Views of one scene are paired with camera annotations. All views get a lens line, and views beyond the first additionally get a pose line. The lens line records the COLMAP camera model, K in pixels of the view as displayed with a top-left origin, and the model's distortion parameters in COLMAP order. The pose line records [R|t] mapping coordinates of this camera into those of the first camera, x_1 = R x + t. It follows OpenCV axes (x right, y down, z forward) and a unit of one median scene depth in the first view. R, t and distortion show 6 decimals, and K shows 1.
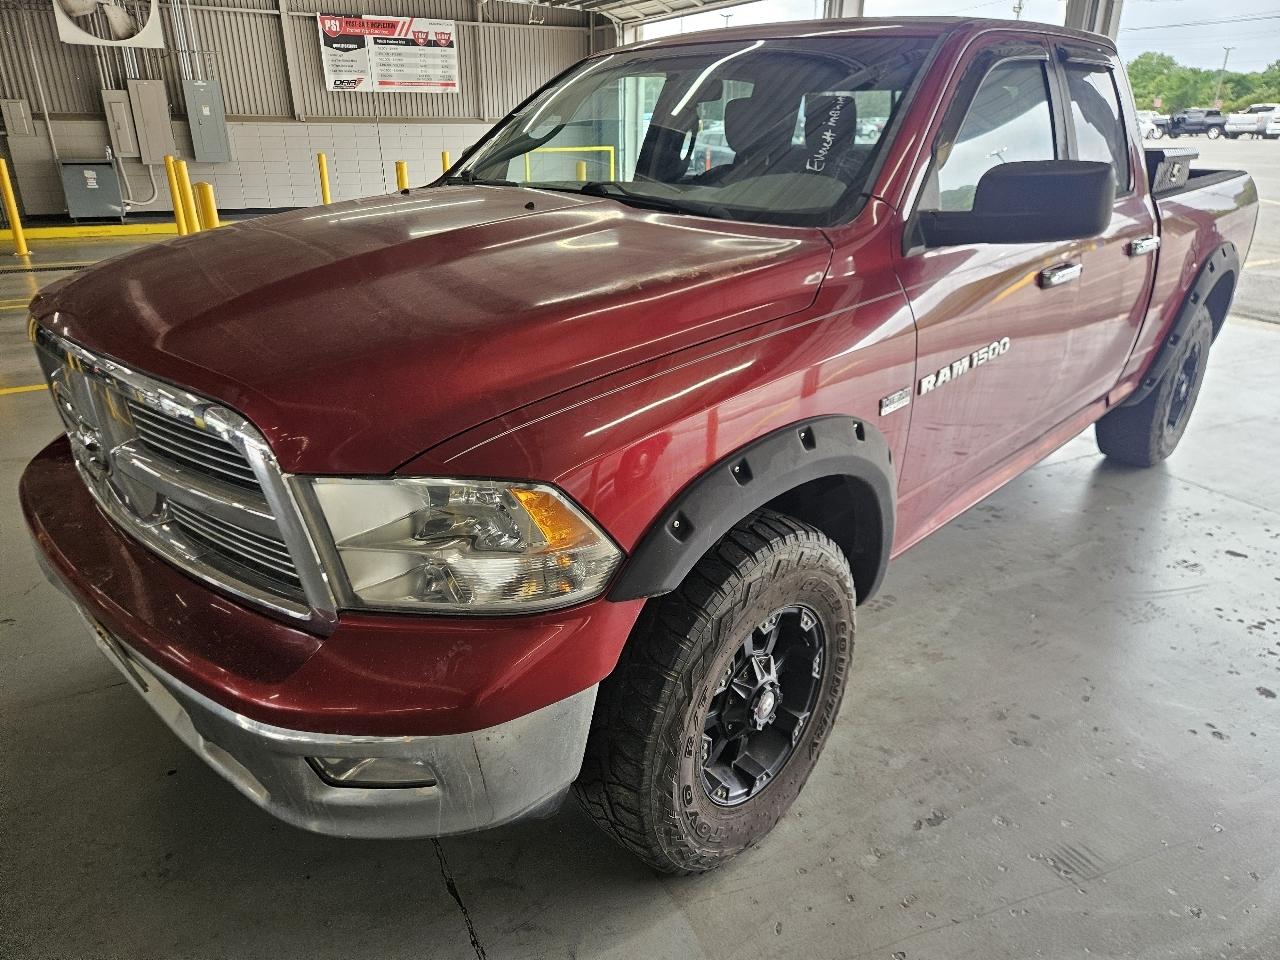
lens RADIAL K [[864.7, 0, 621.5], [0, 864.7, 481.2], [0, 0, 1]] dist [0.069611, -0.053413]
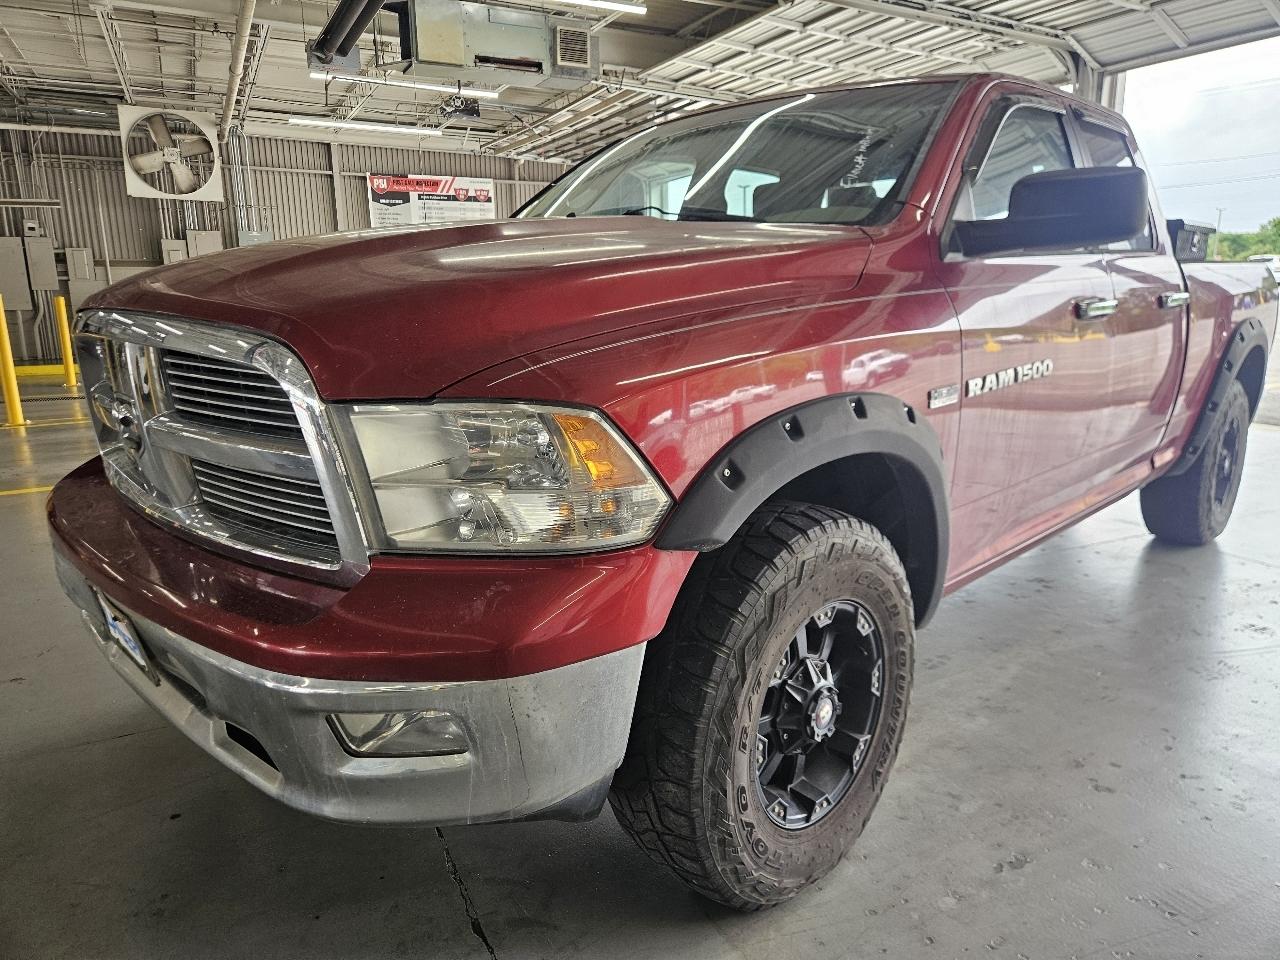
lens RADIAL K [[866.9, 0, 635.3], [0, 866.9, 473.4], [0, 0, 1]] dist [0.076260, -0.067187]
pose [[0.999879, -0.005756, -0.014464, -0.016611], [0.003204, 0.985334, -0.170604, 0.151433], [0.015234, 0.170537, 0.985233, 0.041341]]
